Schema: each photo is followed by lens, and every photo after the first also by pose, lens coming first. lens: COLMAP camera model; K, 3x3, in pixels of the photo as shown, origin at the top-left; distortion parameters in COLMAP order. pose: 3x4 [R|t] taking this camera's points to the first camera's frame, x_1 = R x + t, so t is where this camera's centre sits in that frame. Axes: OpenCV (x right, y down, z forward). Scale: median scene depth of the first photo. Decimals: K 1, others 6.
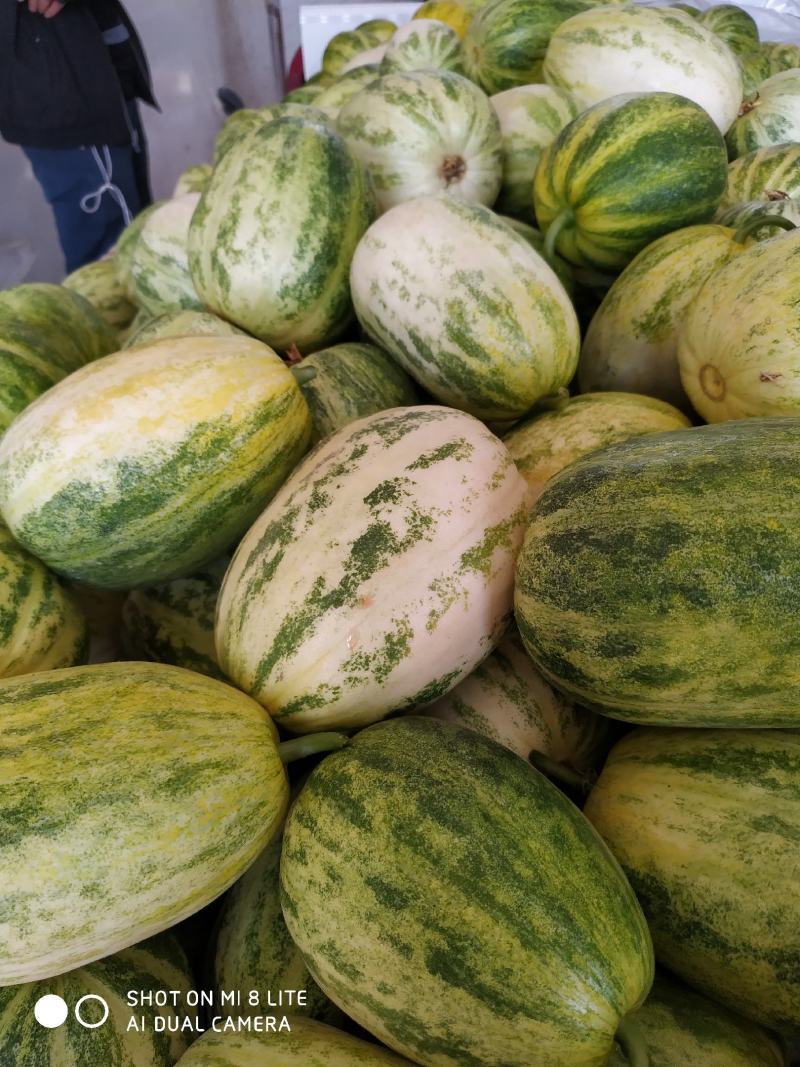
lens RADIAL K [[631.3, 0, 436.1], [0, 631.3, 572.7], [0, 0, 1]] dist [-0.018873, -0.002027]
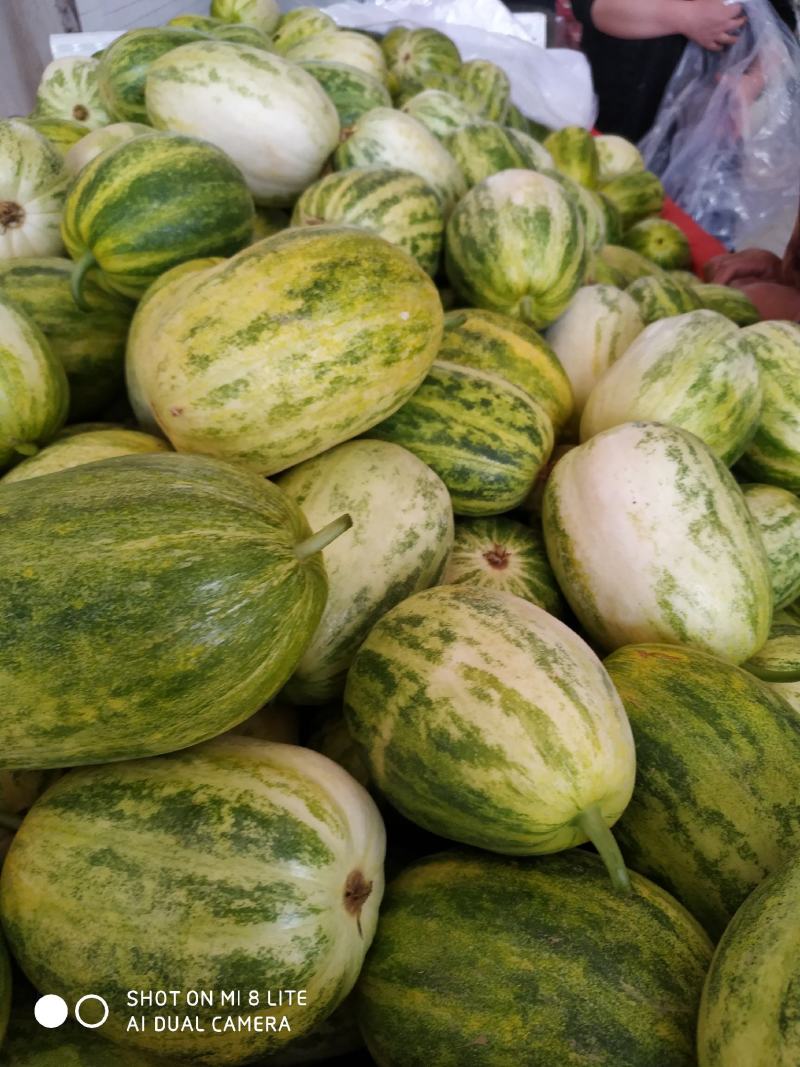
lens RADIAL K [[625.9, 0, 394.5], [0, 625.9, 561.8], [0, 0, 1]] dist [-0.020871, -0.000258]
pose [[0.985421, -0.118629, 0.121952, 0.547611], [0.121202, 0.992531, -0.013875, -0.004267], [-0.119395, 0.028453, 0.992439, -0.046756]]
